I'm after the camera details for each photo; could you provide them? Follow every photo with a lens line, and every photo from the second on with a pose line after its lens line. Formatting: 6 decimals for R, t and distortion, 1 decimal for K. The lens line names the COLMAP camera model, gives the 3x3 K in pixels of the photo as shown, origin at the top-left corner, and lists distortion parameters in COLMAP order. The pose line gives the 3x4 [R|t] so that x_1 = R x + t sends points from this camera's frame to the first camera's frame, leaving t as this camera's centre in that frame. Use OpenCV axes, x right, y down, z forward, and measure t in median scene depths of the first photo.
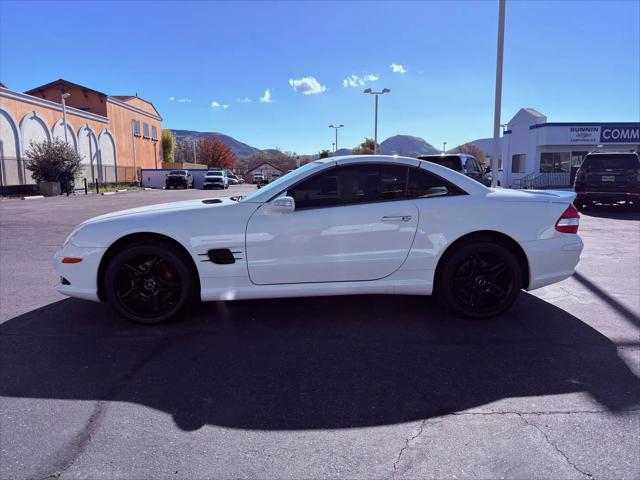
lens RADIAL K [[455.3, 0, 322.6], [0, 455.3, 240.7], [0, 0, 1]] dist [0.006808, -0.004455]
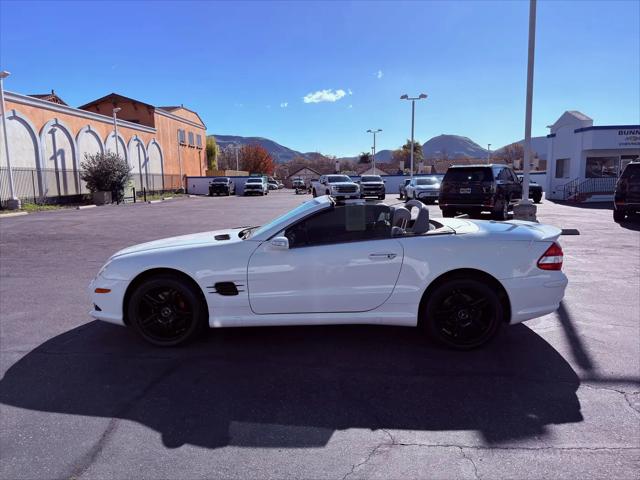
lens RADIAL K [[451.9, 0, 315.1], [0, 451.9, 243.7], [0, 0, 1]] dist [0.051151, -0.067449]
pose [[0.994341, 0.005626, -0.106089, 0.015421], [-0.005440, 0.999983, 0.002046, -0.010710], [0.106099, -0.001457, 0.994355, -0.014142]]
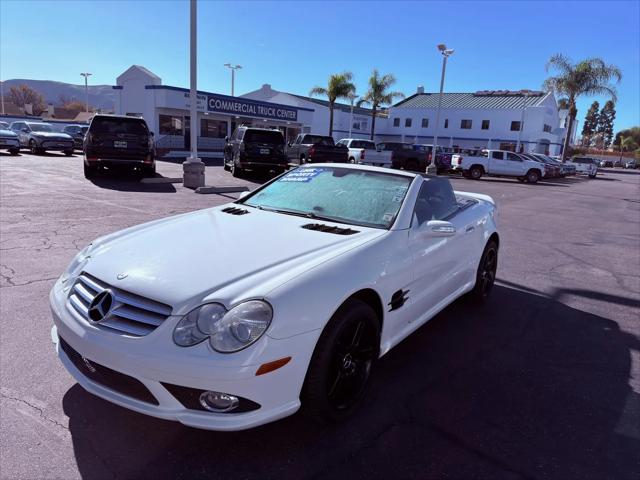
lens RADIAL K [[452.3, 0, 320.1], [0, 452.3, 237.5], [0, 0, 1]] dist [0.045686, -0.060037]
pose [[0.621647, -0.115388, 0.774752, -0.120668], [0.040958, 0.992526, 0.114958, -0.023146], [-0.782226, -0.039731, 0.621727, 0.077990]]
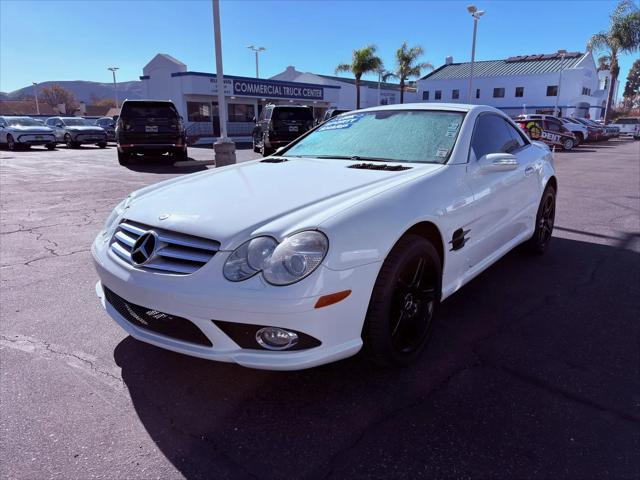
lens RADIAL K [[455.3, 0, 322.6], [0, 455.3, 240.7], [0, 0, 1]] dist [0.006808, -0.004455]
pose [[0.663389, -0.180865, 0.726087, -0.118732], [0.100454, 0.983091, 0.153103, -0.013164], [-0.741501, -0.028629, 0.670341, 0.085422]]
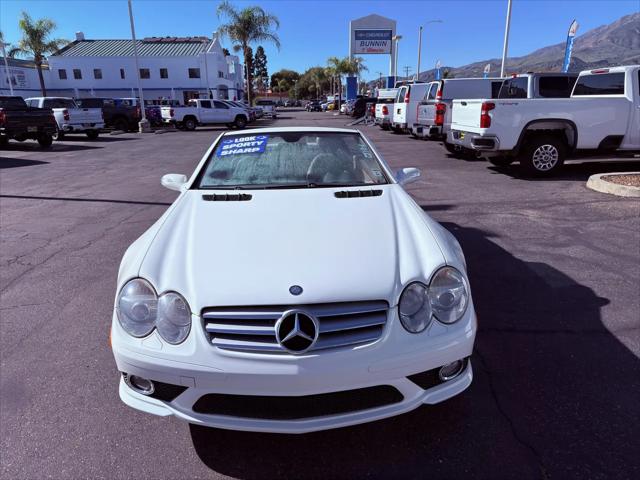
lens RADIAL K [[455.3, 0, 312.7], [0, 455.3, 234.1], [0, 0, 1]] dist [0.055910, -0.073498]
pose [[0.015014, -0.274698, 0.961413, -0.144781], [0.152866, 0.950849, 0.269293, -0.034936], [-0.988133, 0.142924, 0.056268, 0.149845]]
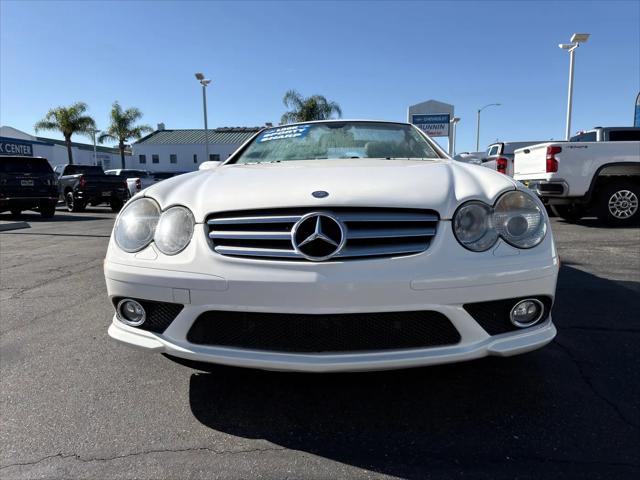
lens RADIAL K [[456.8, 0, 313.7], [0, 456.8, 238.4], [0, 0, 1]] dist [0.032558, -0.039726]
pose [[0.138850, -0.105556, 0.984672, -0.136258], [0.148173, 0.985325, 0.084732, -0.007531], [-0.979166, 0.134137, 0.152453, 0.150500]]
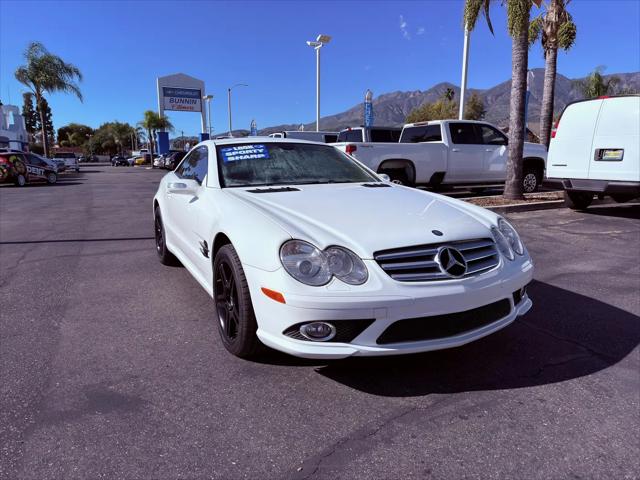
lens RADIAL K [[451.9, 0, 315.1], [0, 451.9, 243.7], [0, 0, 1]] dist [0.051151, -0.067449]
pose [[-0.398432, -0.164134, 0.902392, -0.149063], [0.129792, 0.963868, 0.232622, -0.029406], [-0.907968, 0.209807, -0.362732, 0.210939]]
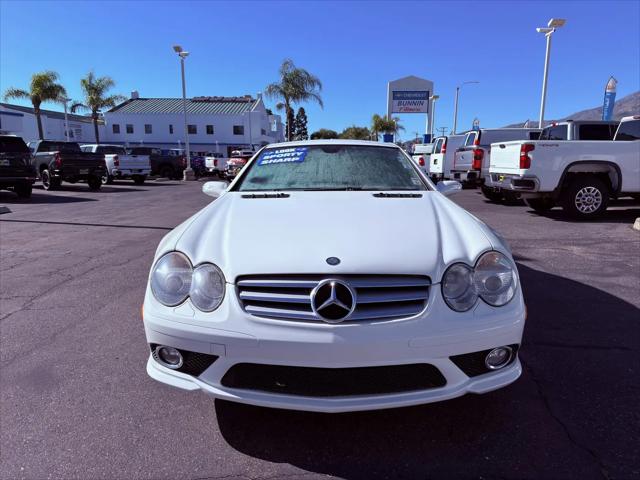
lens RADIAL K [[452.5, 0, 320.0], [0, 452.5, 240.0], [0, 0, 1]] dist [0.067003, -0.089623]
pose [[0.079589, -0.169229, 0.982358, -0.145429], [0.135753, 0.978143, 0.157504, -0.022029], [-0.987541, 0.120823, 0.100823, 0.152391]]
